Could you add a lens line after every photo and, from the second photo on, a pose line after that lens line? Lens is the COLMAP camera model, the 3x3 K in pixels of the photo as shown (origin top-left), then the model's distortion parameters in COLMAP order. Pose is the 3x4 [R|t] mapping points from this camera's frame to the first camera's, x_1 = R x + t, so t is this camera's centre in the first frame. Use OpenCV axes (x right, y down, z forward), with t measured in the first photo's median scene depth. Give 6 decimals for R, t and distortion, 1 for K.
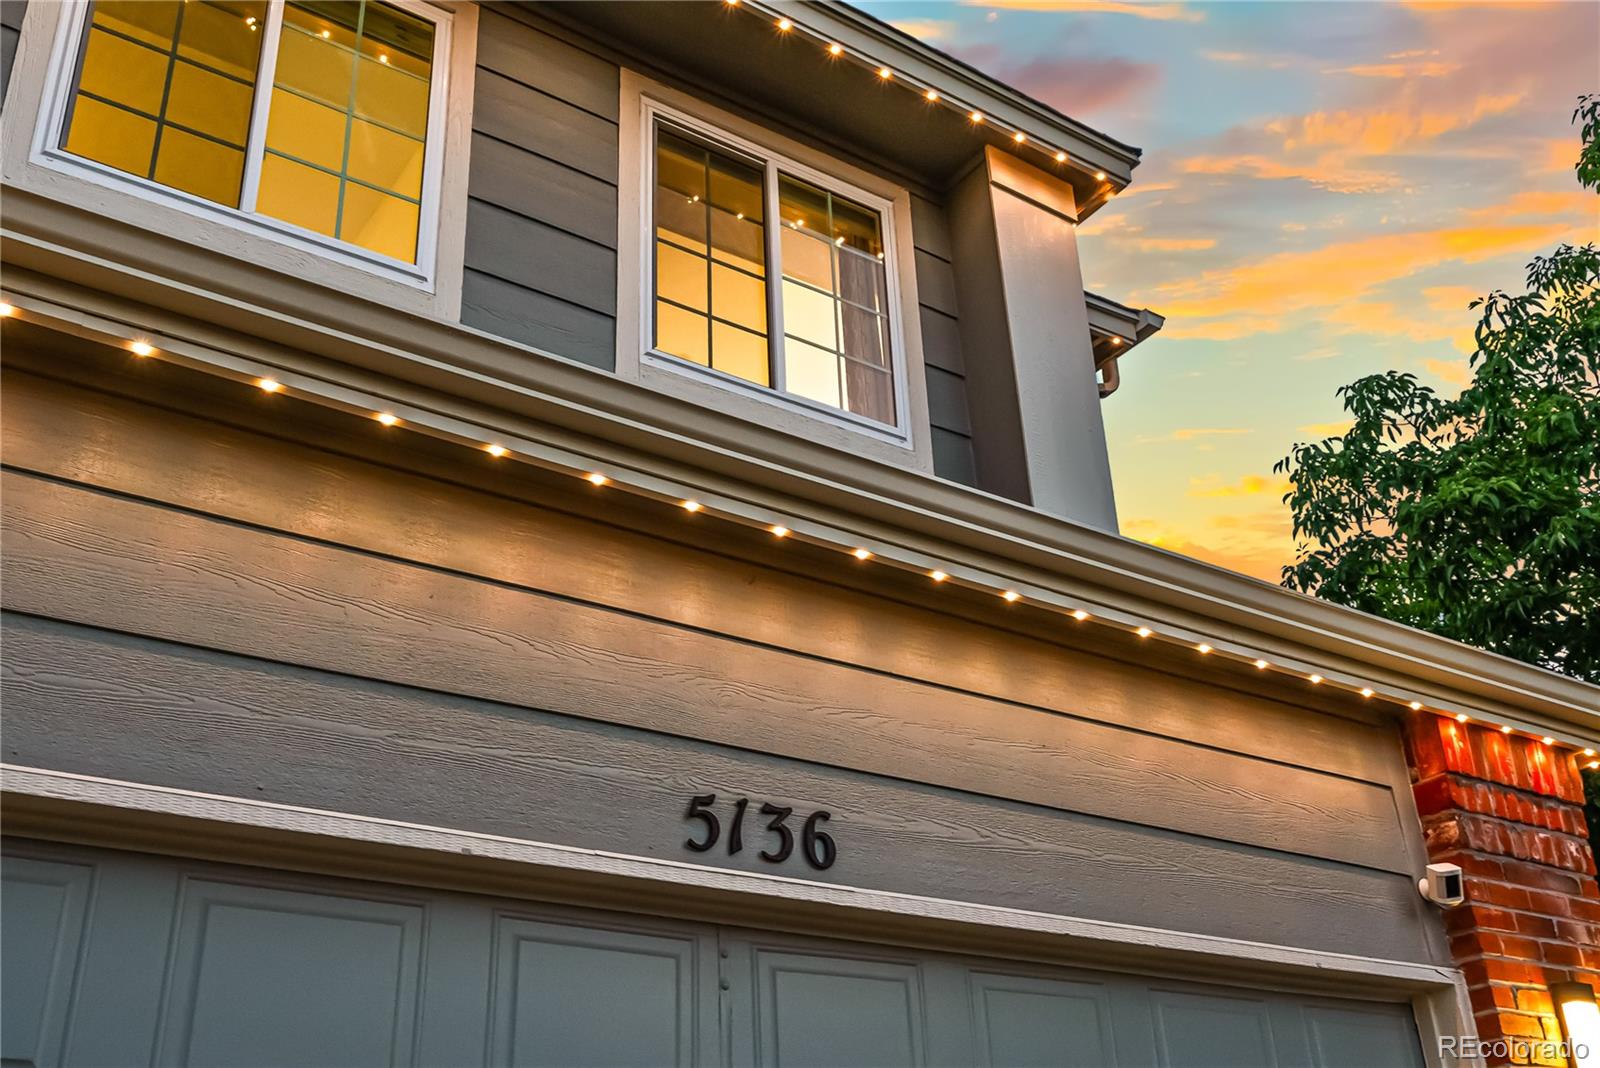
lens RADIAL K [[1521.5, 0, 800.0], [0, 1521.5, 534.0], [0, 0, 1]] dist [0.012080, 0.016586]
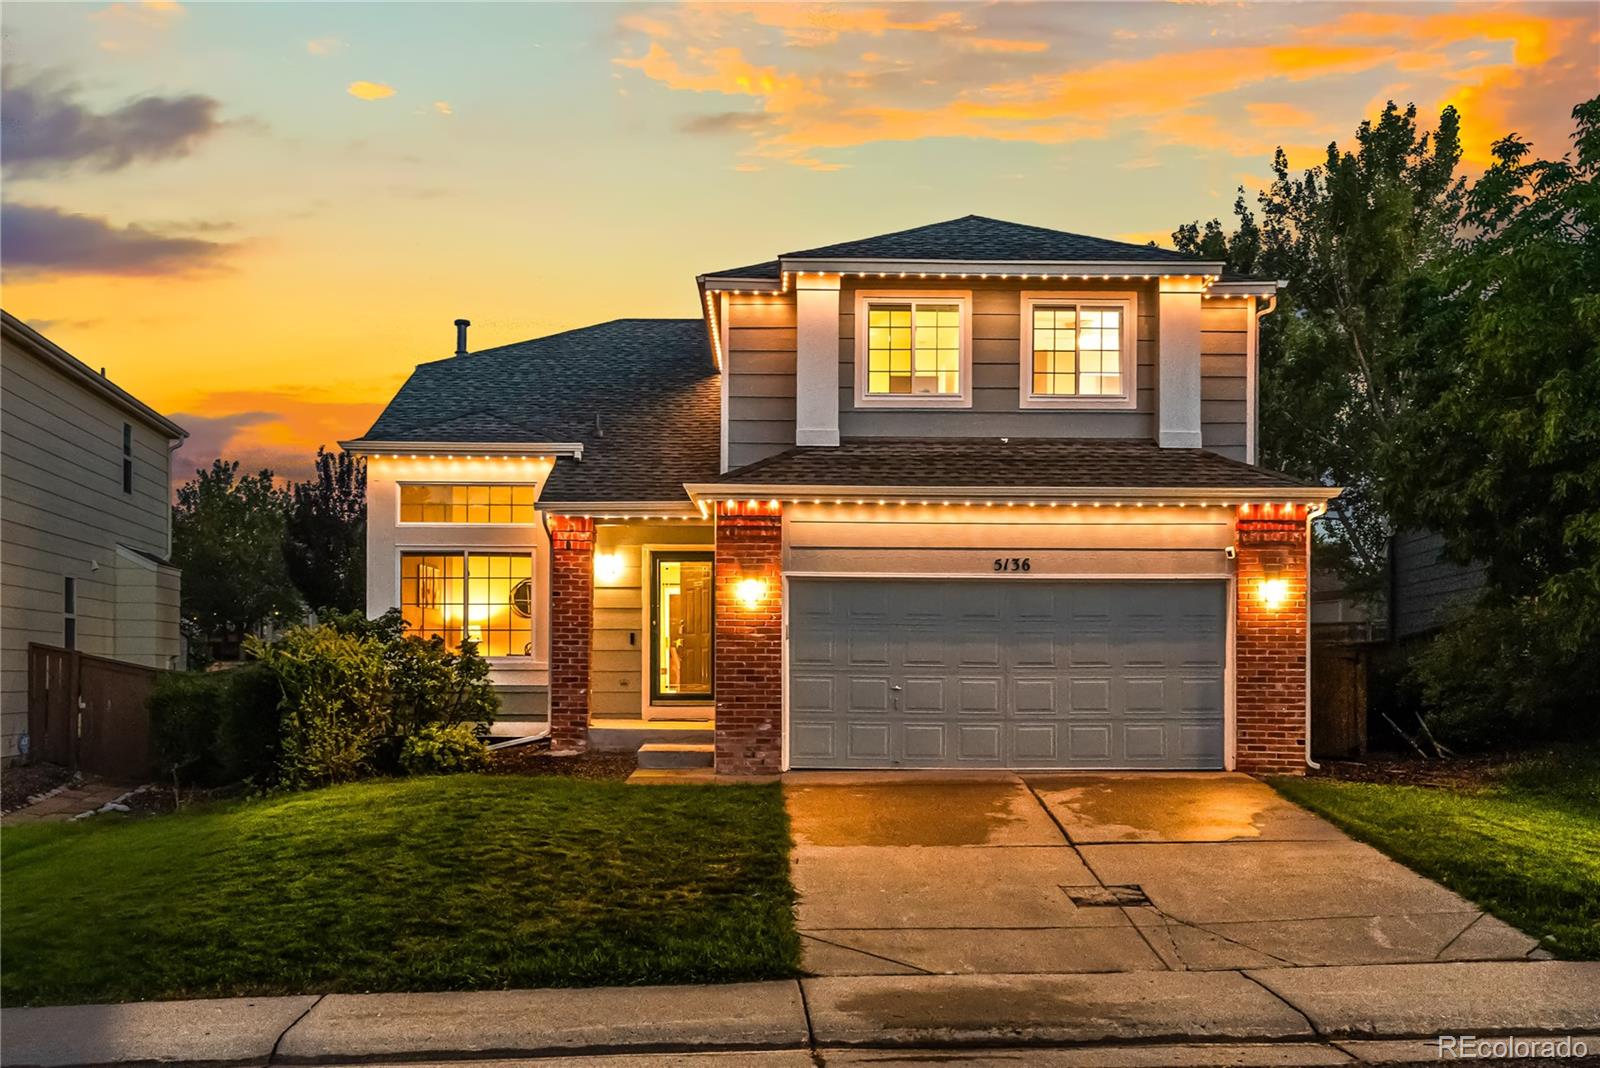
lens RADIAL K [[1521.5, 0, 800.0], [0, 1521.5, 534.0], [0, 0, 1]] dist [0.012080, 0.016586]
pose [[0.845143, 0.004590, -0.534521, 1.425011], [0.213727, 0.913652, 0.345774, -1.229548], [0.489953, -0.406470, 0.771186, -2.187464]]
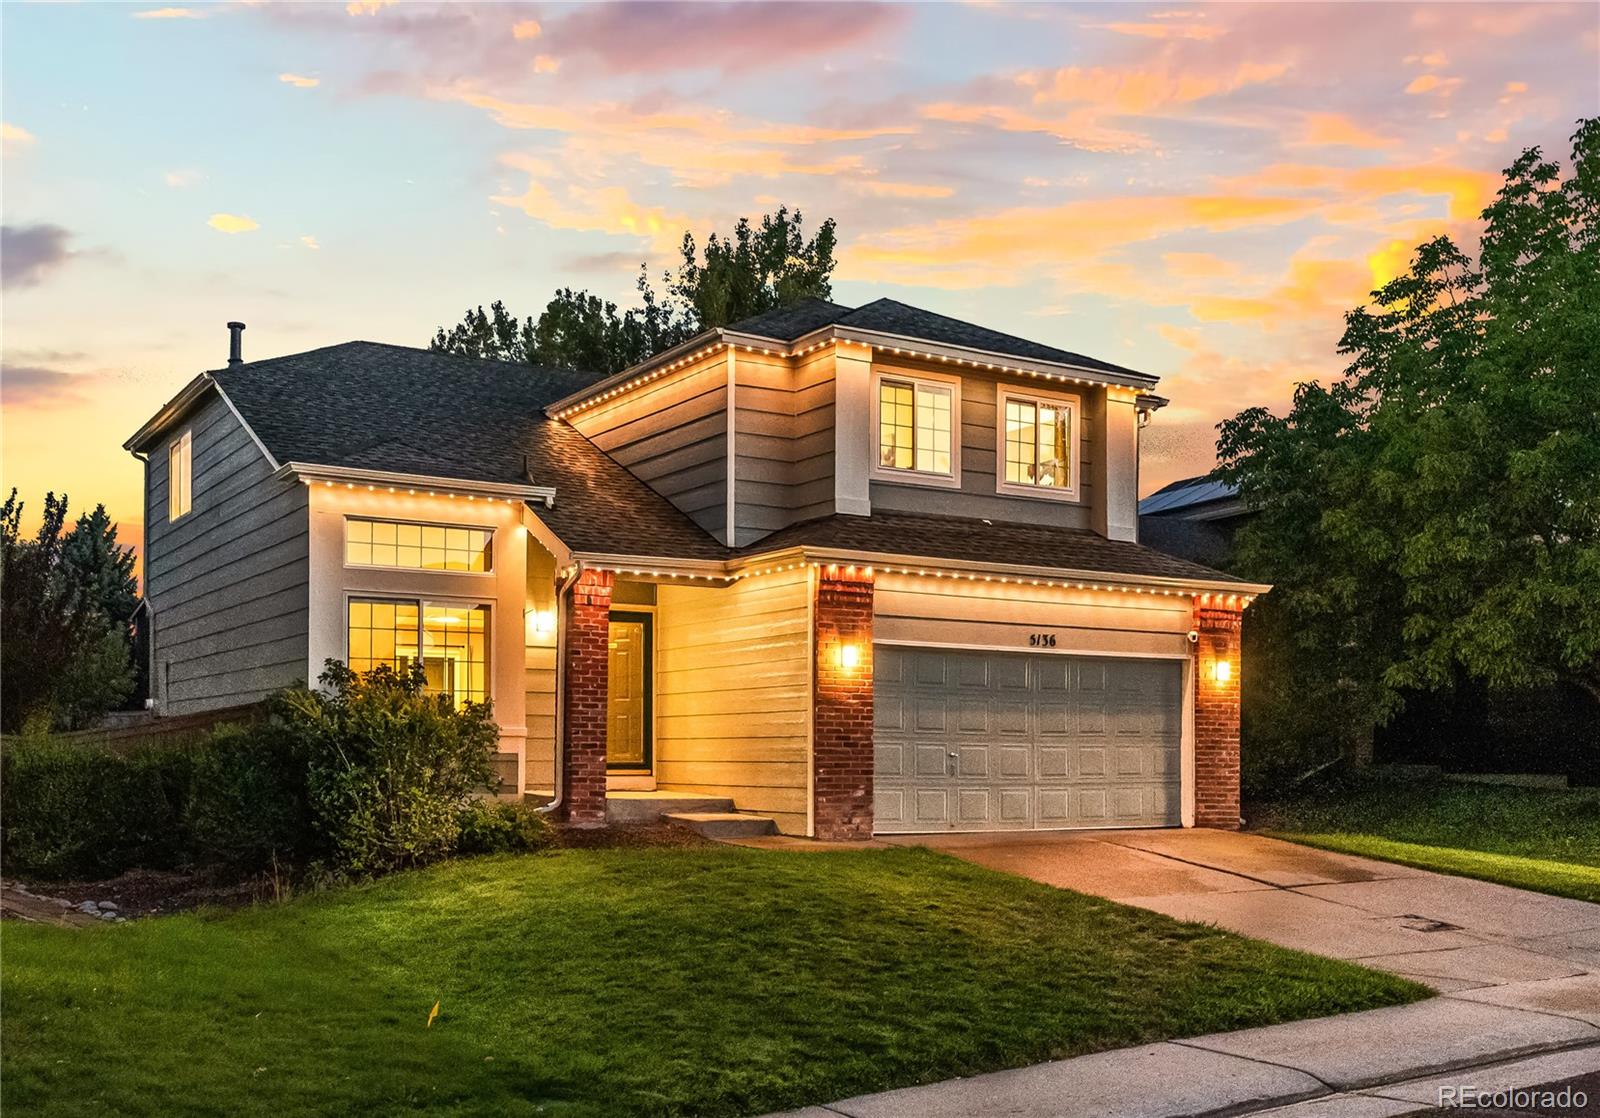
lens RADIAL K [[1623.5, 0, 802.4], [0, 1623.5, 600.8], [0, 0, 1]] dist [-0.000901, -0.005695]
pose [[0.997909, 0.052176, -0.038156, -0.457699], [-0.033037, 0.919059, 0.392733, -1.495186], [0.055559, -0.390651, 0.918861, -2.955735]]
